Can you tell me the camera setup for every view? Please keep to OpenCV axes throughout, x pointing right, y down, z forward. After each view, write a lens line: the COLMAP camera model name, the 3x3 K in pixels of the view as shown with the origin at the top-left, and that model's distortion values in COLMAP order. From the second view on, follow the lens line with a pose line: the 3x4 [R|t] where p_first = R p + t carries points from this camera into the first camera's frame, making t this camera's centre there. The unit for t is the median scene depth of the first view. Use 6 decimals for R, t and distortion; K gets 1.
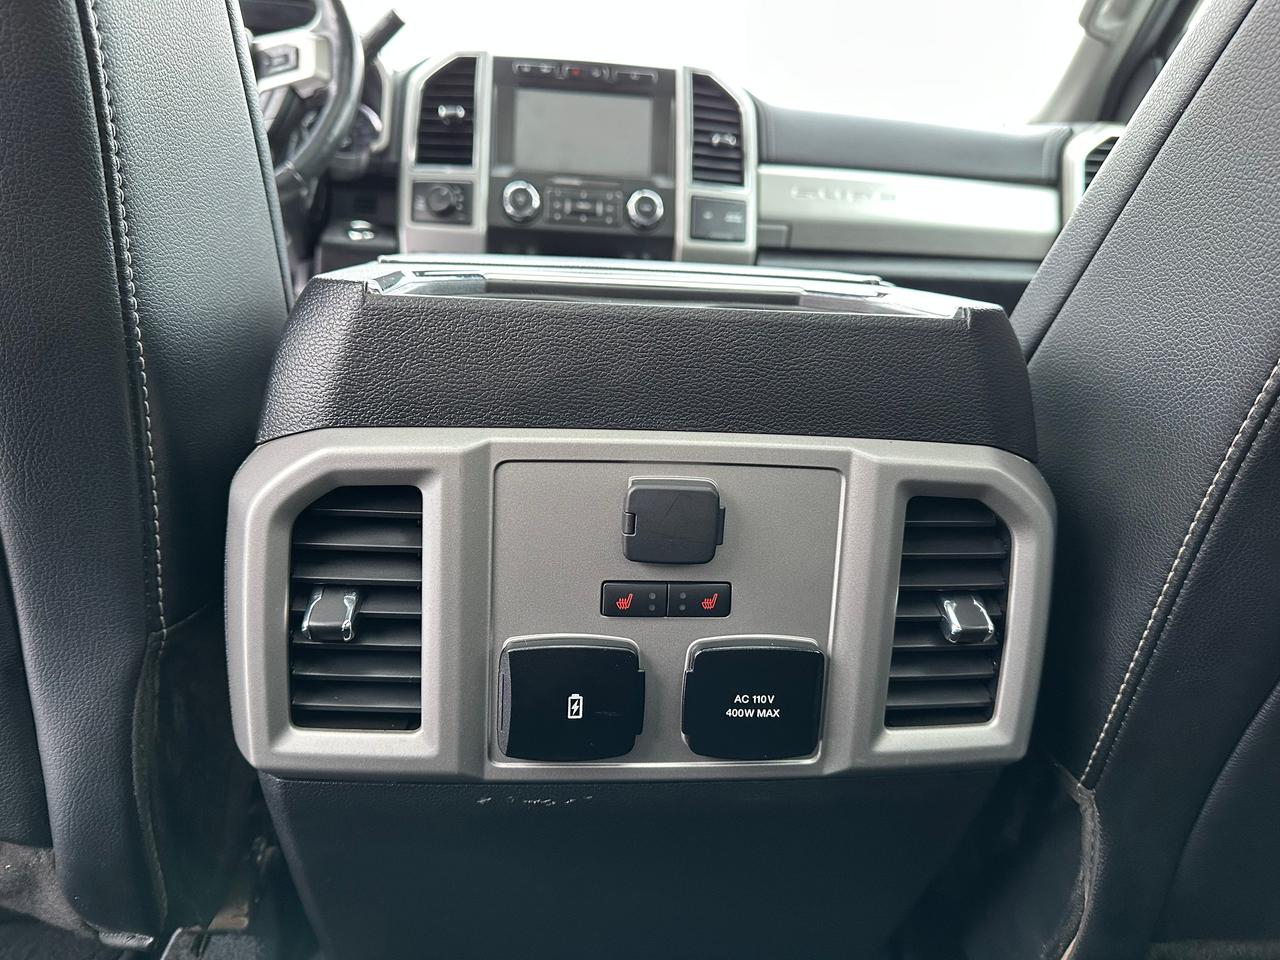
lens RADIAL K [[877.6, 0, 640.0], [0, 877.6, 480.0], [0, 0, 1]] dist [0.070721, -0.114214]
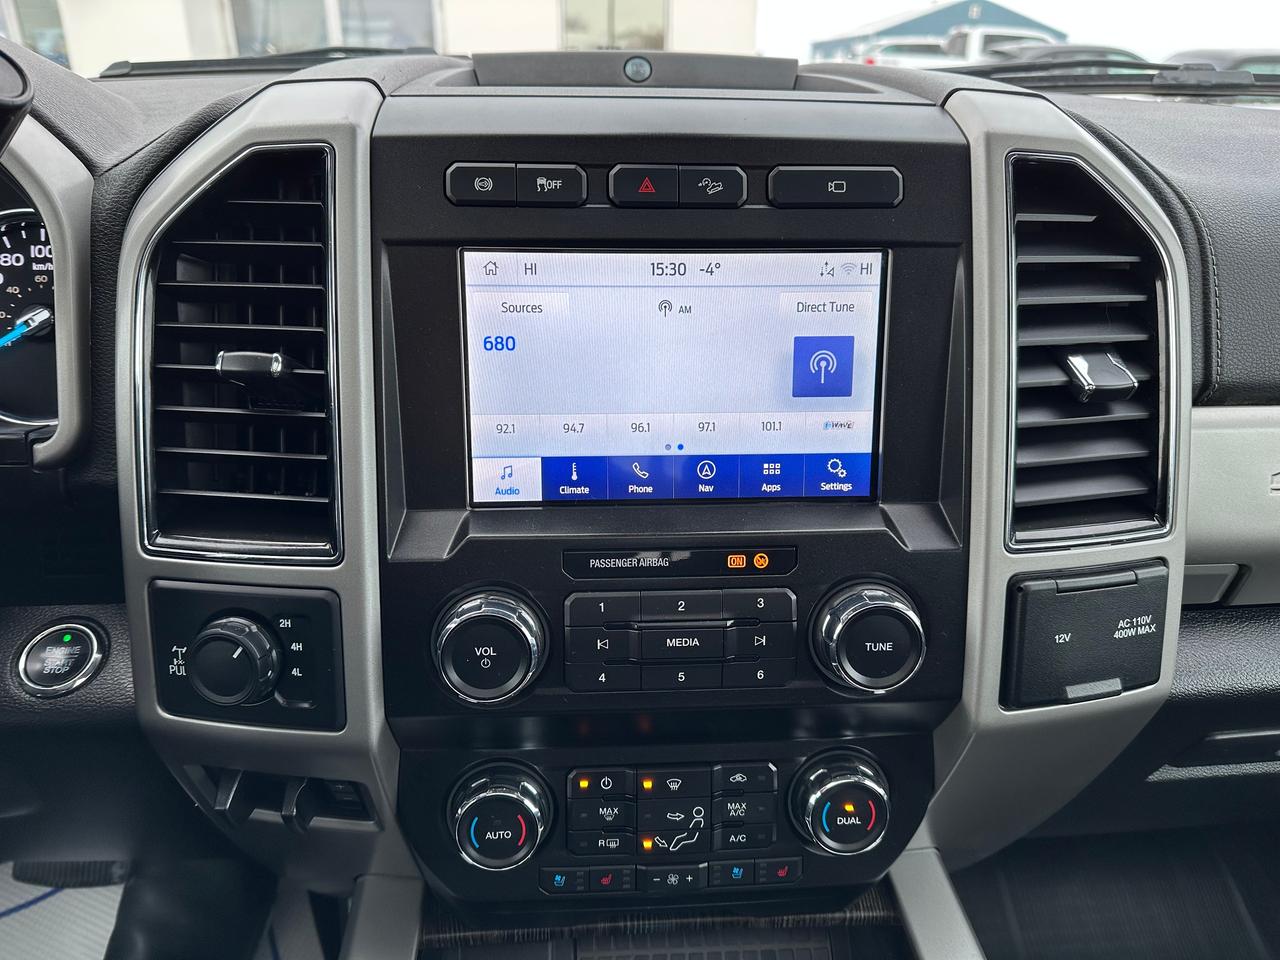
lens RADIAL K [[877.6, 0, 640.0], [0, 877.6, 480.0], [0, 0, 1]] dist [0.070721, -0.114214]
pose [[0.998970, -0.010425, -0.044163, -0.063106], [0.020529, 0.971789, 0.234958, -0.434654], [0.040468, -0.235622, 0.971002, 0.687053]]
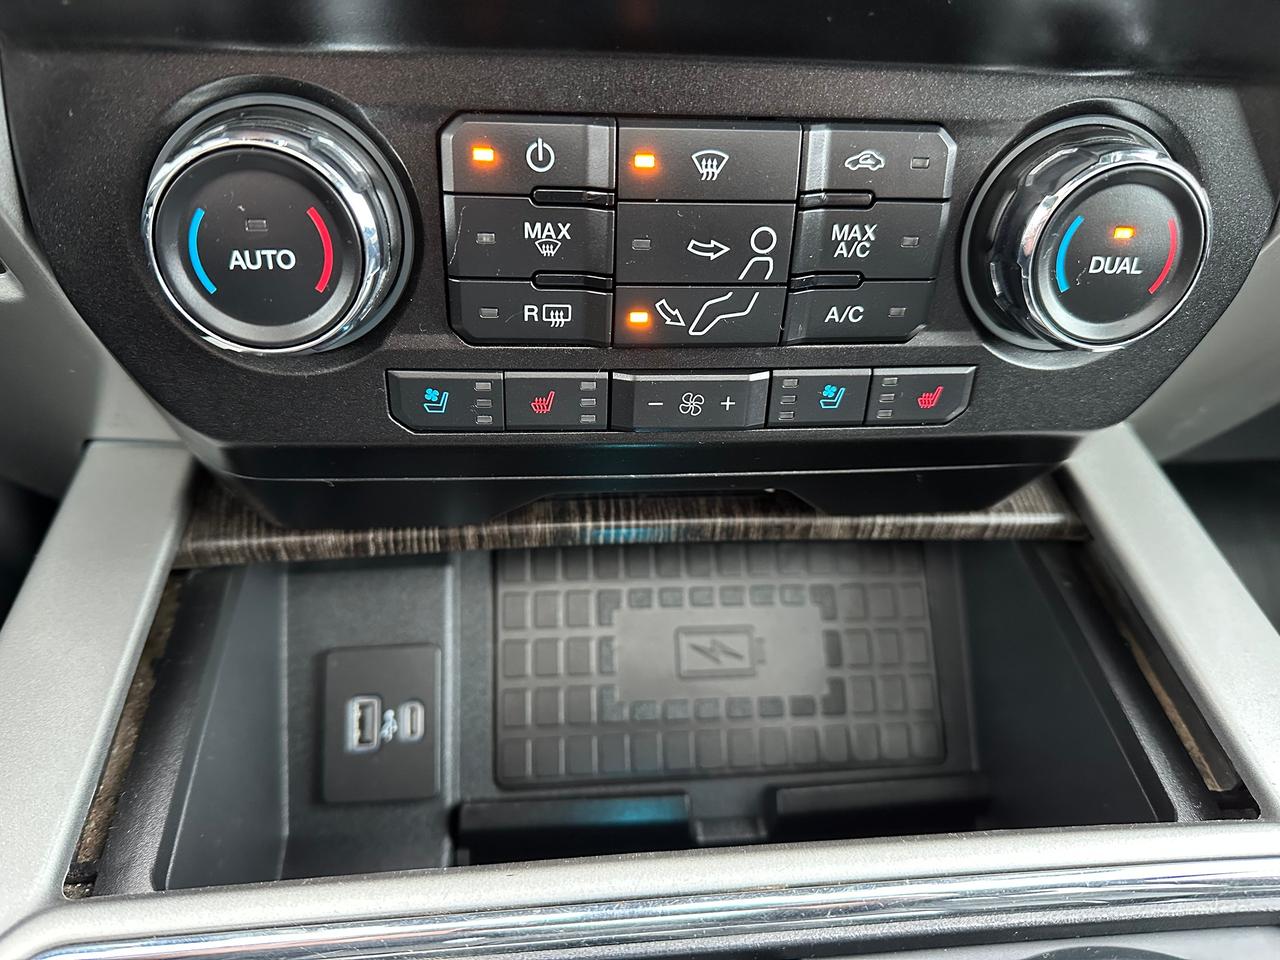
lens RADIAL K [[882.9, 0, 640.0], [0, 882.9, 480.0], [0, 0, 1]] dist [0.110668, -0.146107]
pose [[0.999797, 0.017880, 0.009336, -0.077705], [-0.020144, 0.861167, 0.507923, -0.265951], [0.001042, -0.508008, 0.861352, 0.848849]]
